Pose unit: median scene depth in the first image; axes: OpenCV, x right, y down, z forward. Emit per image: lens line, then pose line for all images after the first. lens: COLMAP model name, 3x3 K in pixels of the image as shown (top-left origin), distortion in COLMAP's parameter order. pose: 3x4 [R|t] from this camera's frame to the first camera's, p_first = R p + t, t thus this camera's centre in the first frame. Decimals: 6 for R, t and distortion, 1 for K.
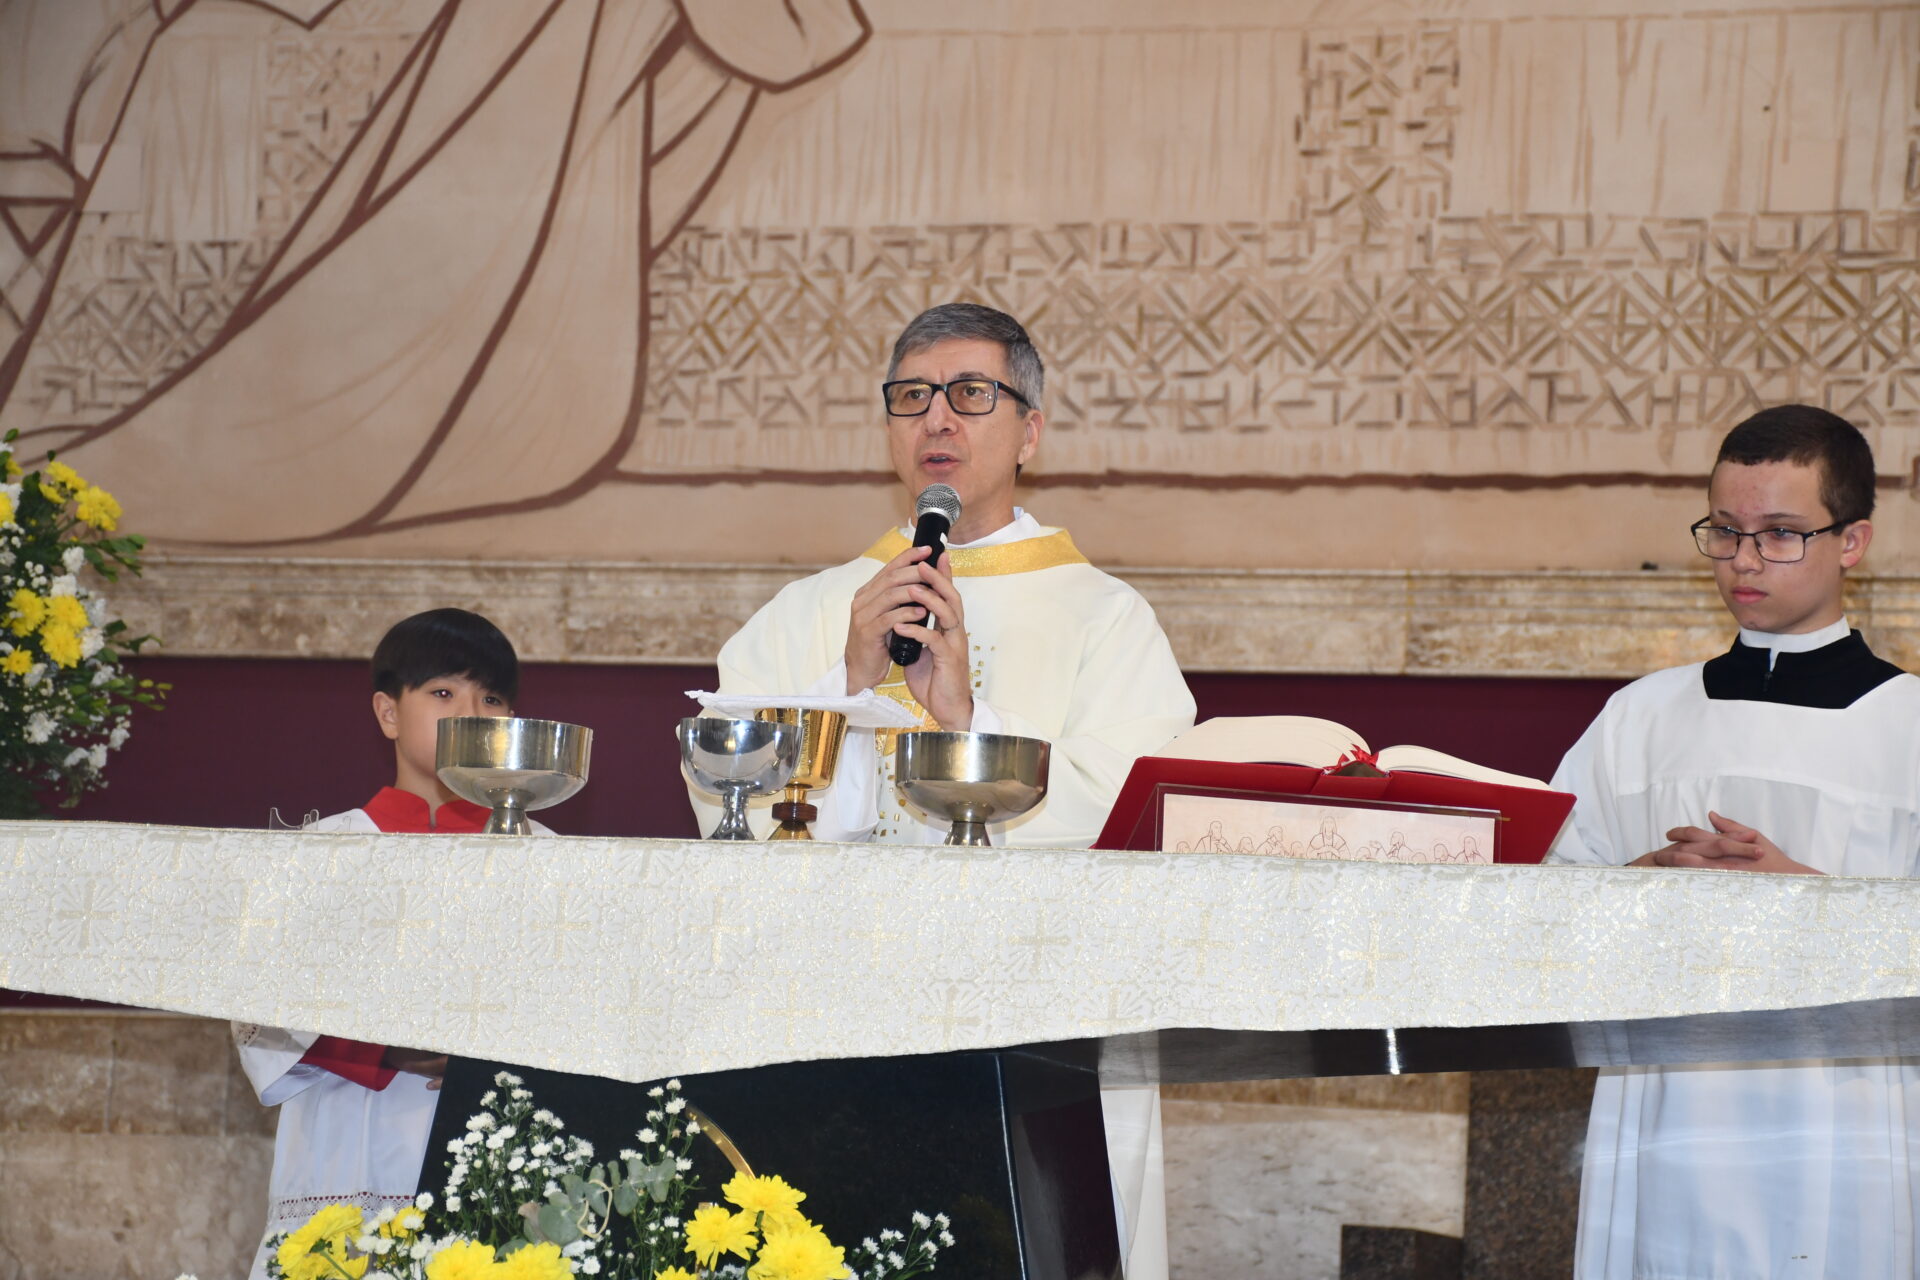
lens RADIAL K [[5143.7, 0, 960.0], [0, 5143.7, 640.0], [0, 0, 1]] dist [0.797425, 0.953710]
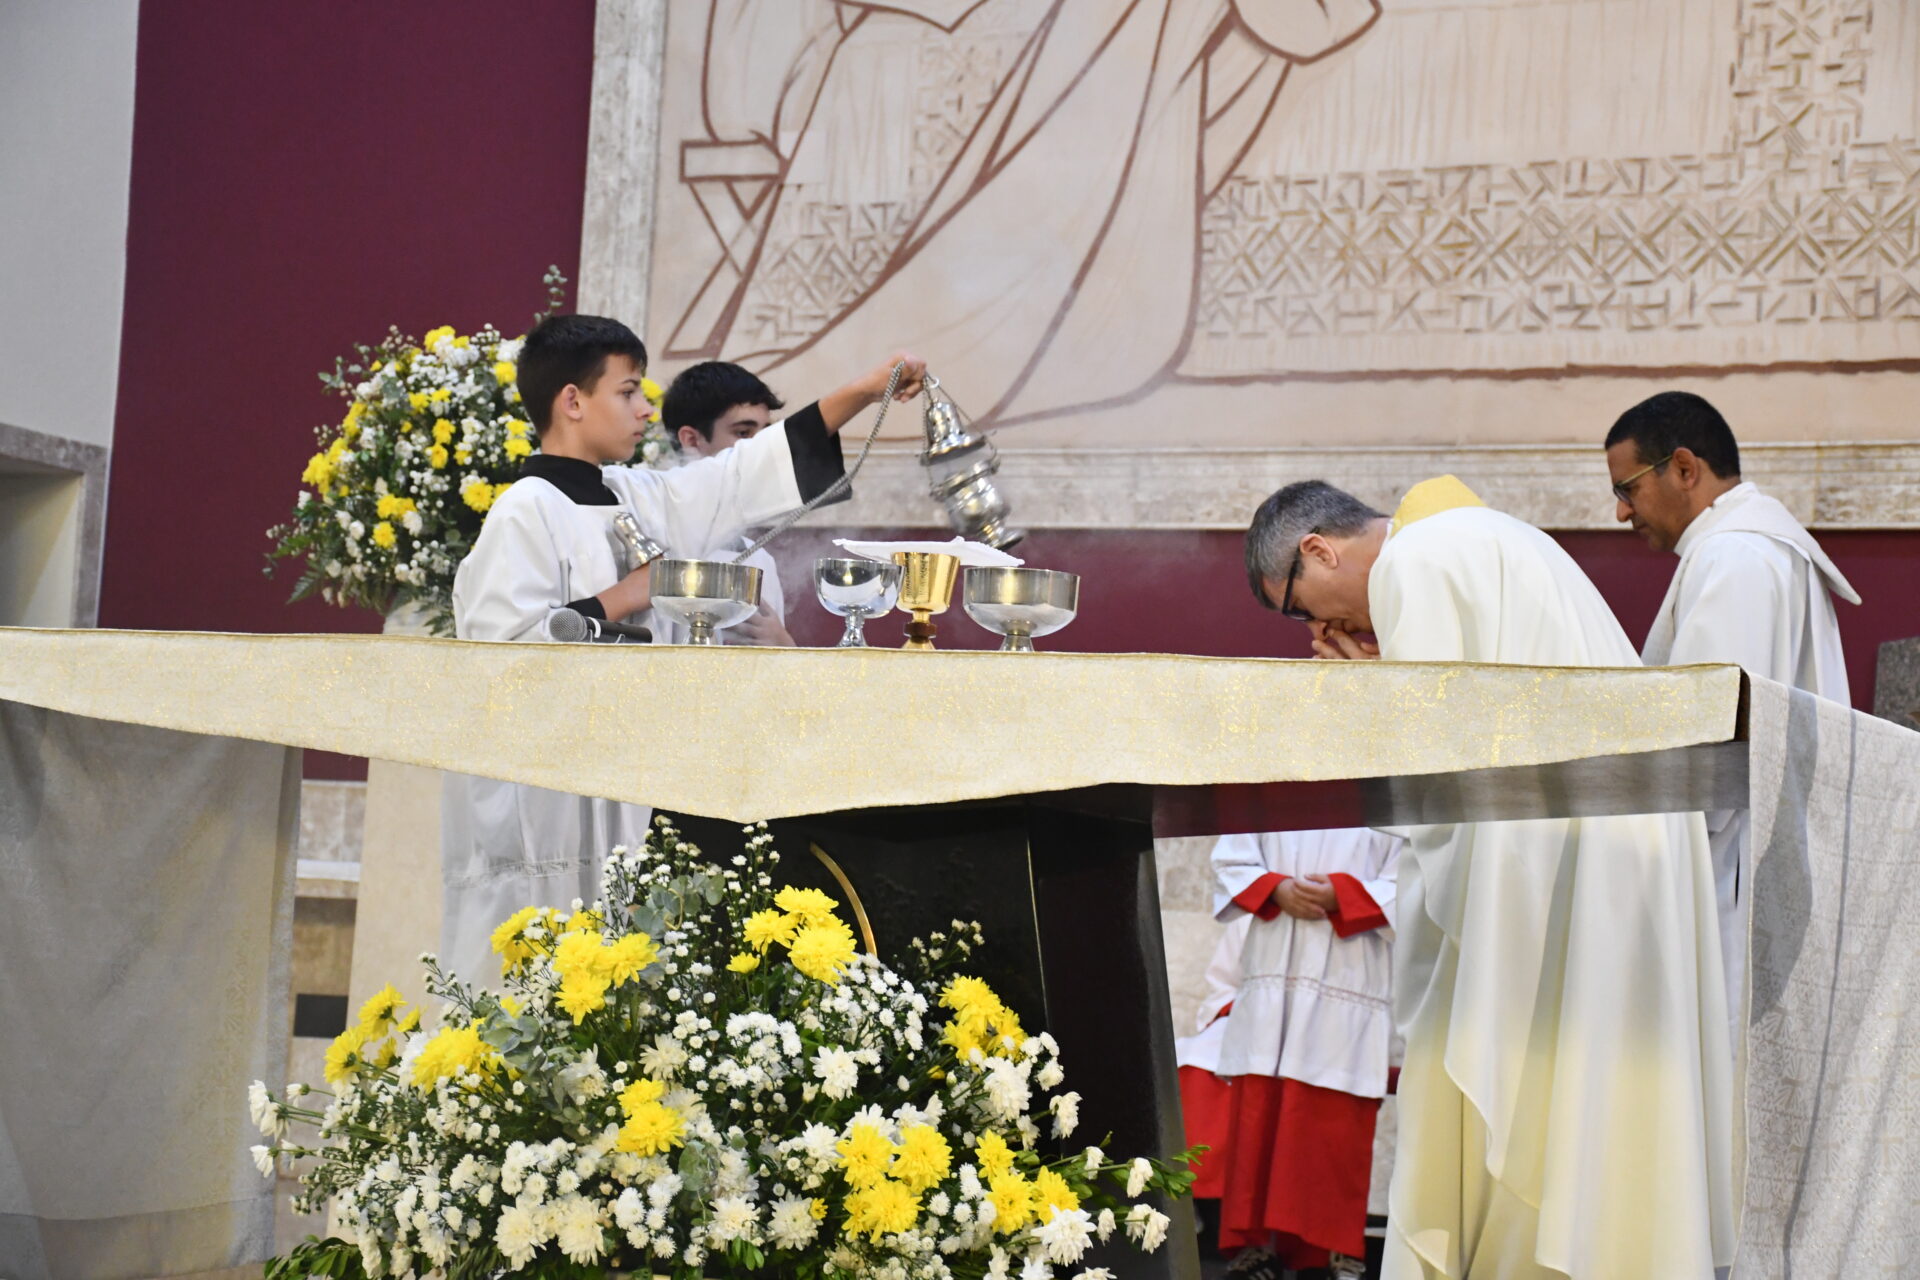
lens RADIAL K [[4347.5, 0, 954.5], [0, 4347.5, 648.4], [0, 0, 1]] dist [0.509086, 1.490930]
pose [[0.980040, -0.004750, -0.198745, 0.093576], [0.010626, 0.999537, 0.028505, 0.002863], [0.198517, -0.030047, 0.979637, -0.049133]]
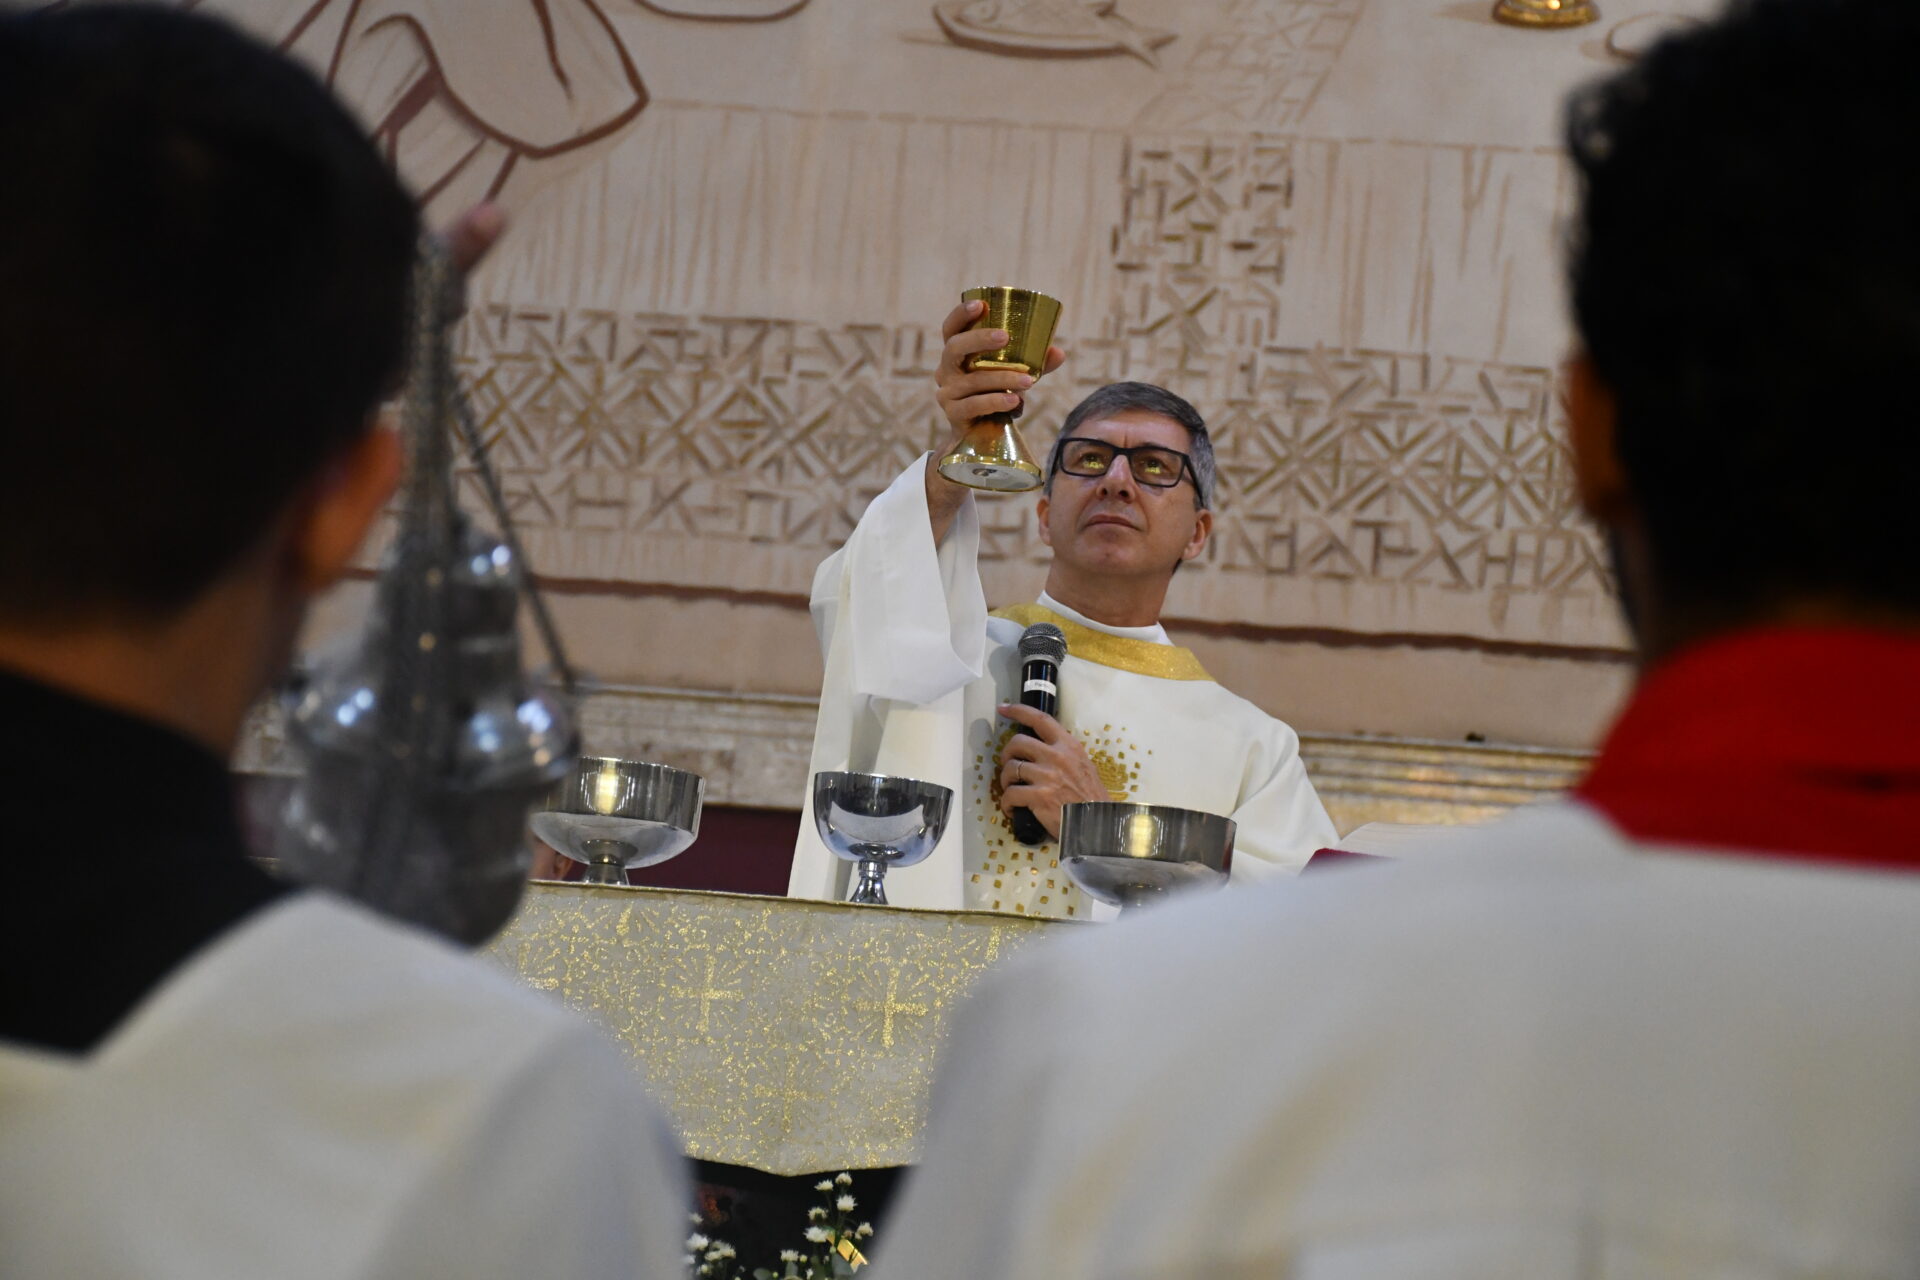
lens RADIAL K [[5588.8, 0, 960.0], [0, 5588.8, 640.0], [0, 0, 1]] dist [0.977174, 0.291564]
pose [[0.993022, 0.062647, 0.099908, -0.057057], [-0.058916, 0.997466, -0.039870, 0.013284], [-0.102153, 0.033705, 0.994198, 0.019625]]
